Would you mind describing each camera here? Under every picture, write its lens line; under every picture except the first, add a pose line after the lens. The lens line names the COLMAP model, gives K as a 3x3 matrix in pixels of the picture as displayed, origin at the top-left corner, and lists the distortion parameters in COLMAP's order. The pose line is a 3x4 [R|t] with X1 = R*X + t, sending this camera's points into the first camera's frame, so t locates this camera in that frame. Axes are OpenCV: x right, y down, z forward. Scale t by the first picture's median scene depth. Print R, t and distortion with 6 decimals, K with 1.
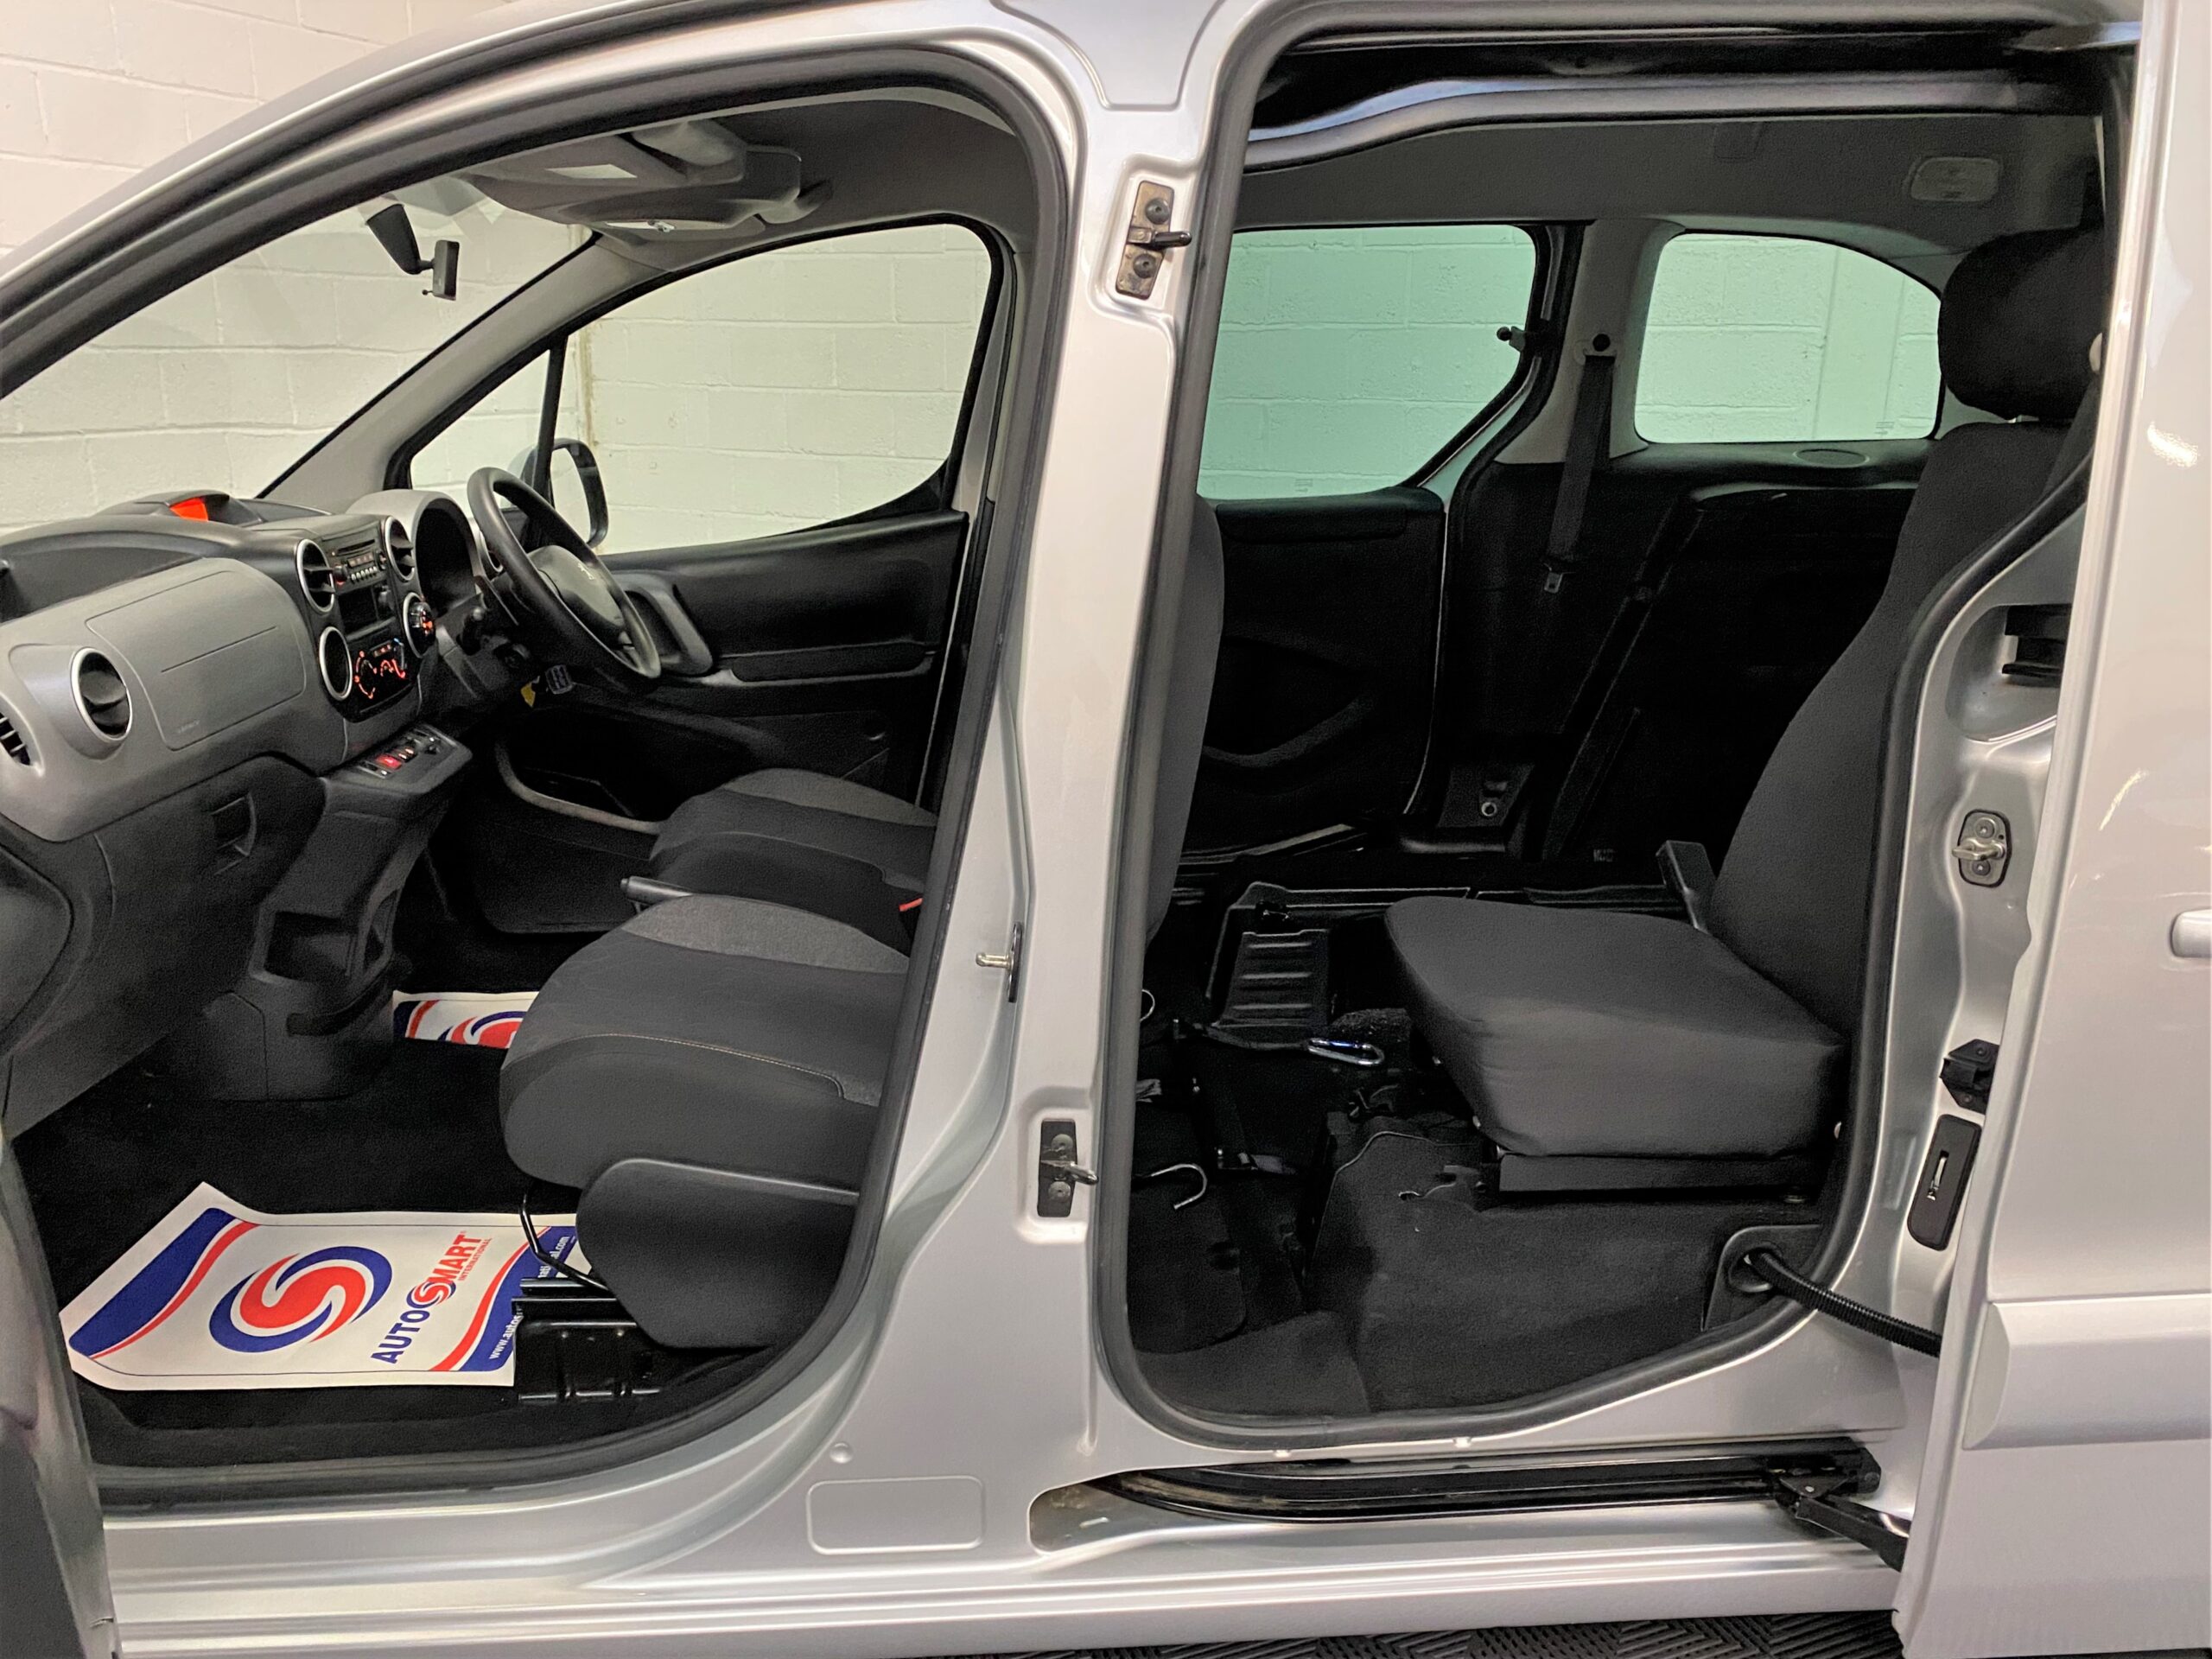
lens RADIAL K [[1714.5, 0, 1099.2], [0, 1714.5, 847.3], [0, 0, 1]] dist [0.032537, -0.036012]
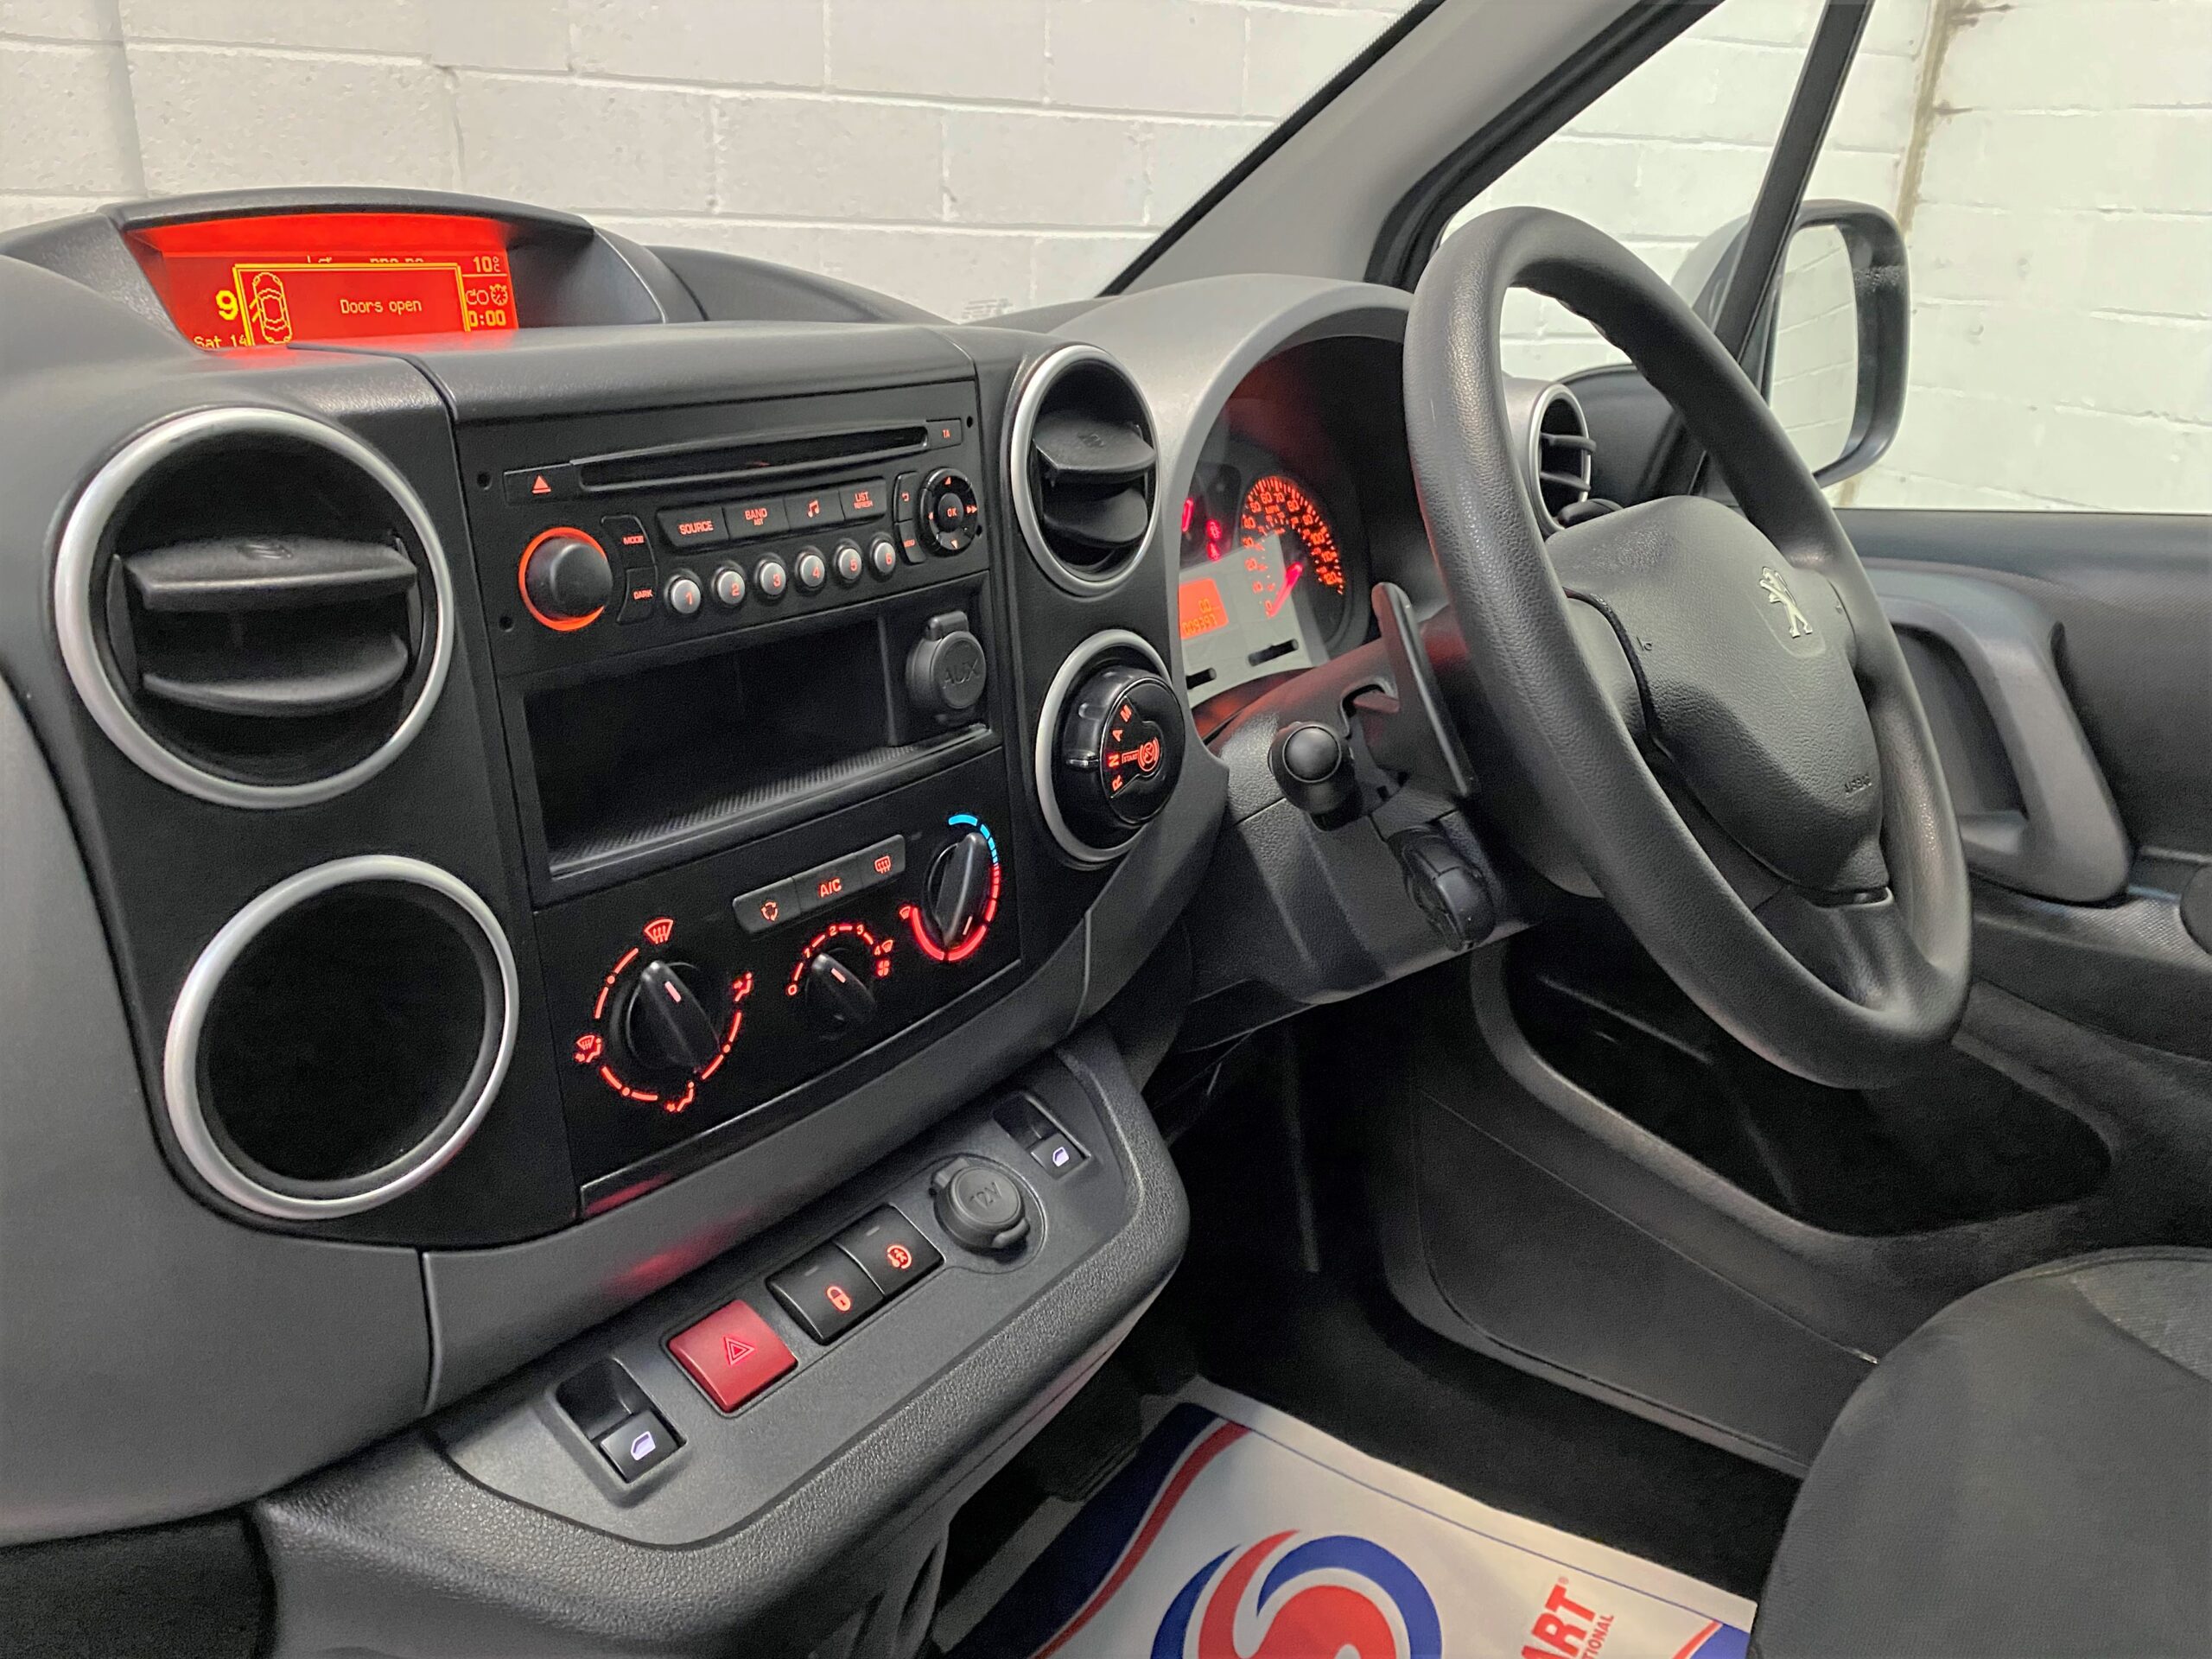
lens RADIAL K [[1702.4, 0, 1116.3], [0, 1702.4, 772.6], [0, 0, 1]] dist [0.007014, -0.001087]
pose [[0.769323, 0.223785, -0.598384, -0.235334], [-0.202435, 0.973768, 0.103908, -0.157827], [0.605940, 0.041195, 0.794443, 0.804313]]
